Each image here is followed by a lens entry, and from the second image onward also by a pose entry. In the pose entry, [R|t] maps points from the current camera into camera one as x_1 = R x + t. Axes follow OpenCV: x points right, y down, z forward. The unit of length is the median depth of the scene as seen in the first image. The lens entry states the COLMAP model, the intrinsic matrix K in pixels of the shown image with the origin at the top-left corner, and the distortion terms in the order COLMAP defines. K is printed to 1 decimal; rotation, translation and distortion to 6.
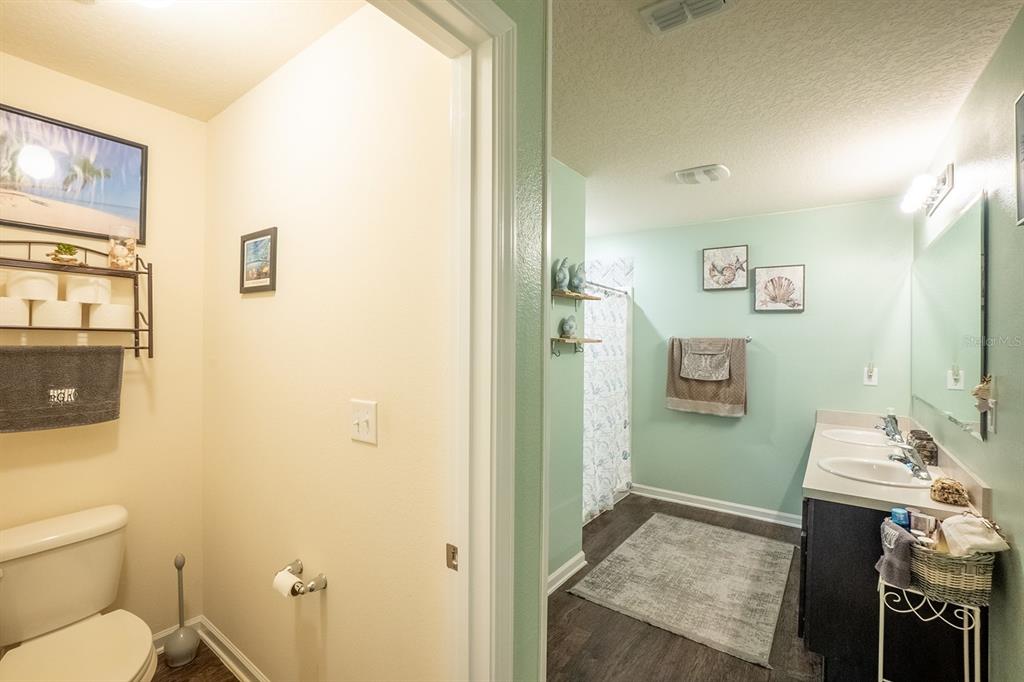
lens RADIAL K [[453.7, 0, 511.3], [0, 453.7, 339.6], [0, 0, 1]] dist [-0.060107, 0.020741]
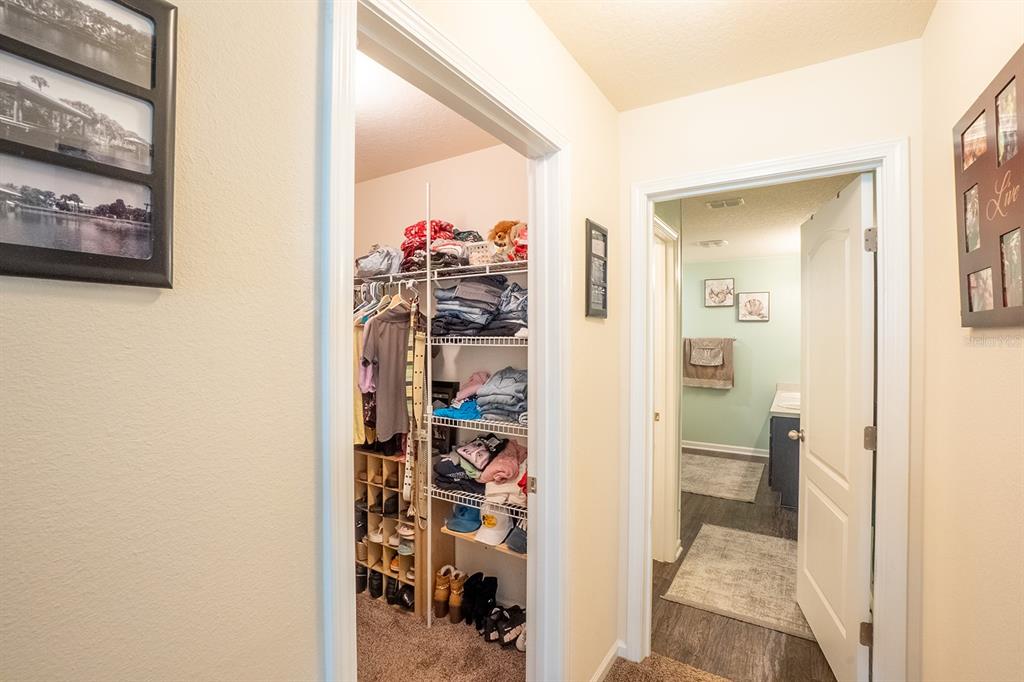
lens RADIAL K [[453.7, 0, 513.7], [0, 453.7, 339.6], [0, 0, 1]] dist [-0.060107, 0.020741]
pose [[0.997707, -0.006059, 0.067411, -0.356220], [0.005842, 0.999977, 0.003425, -0.007746], [-0.067430, -0.003023, 0.997719, -0.525185]]
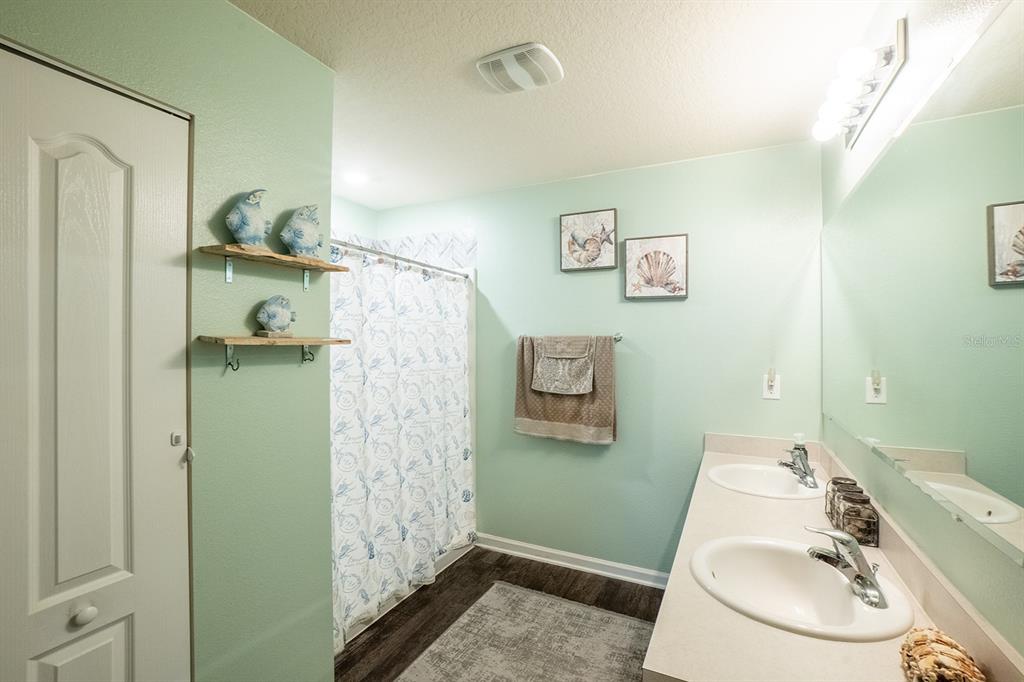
lens RADIAL K [[453.7, 0, 509.8], [0, 453.7, 339.9], [0, 0, 1]] dist [-0.060107, 0.020741]
pose [[0.986353, -0.008432, 0.164431, 0.243902], [0.008747, 0.999961, -0.001196, 0.003020], [-0.164415, 0.002618, 0.986388, 0.311306]]
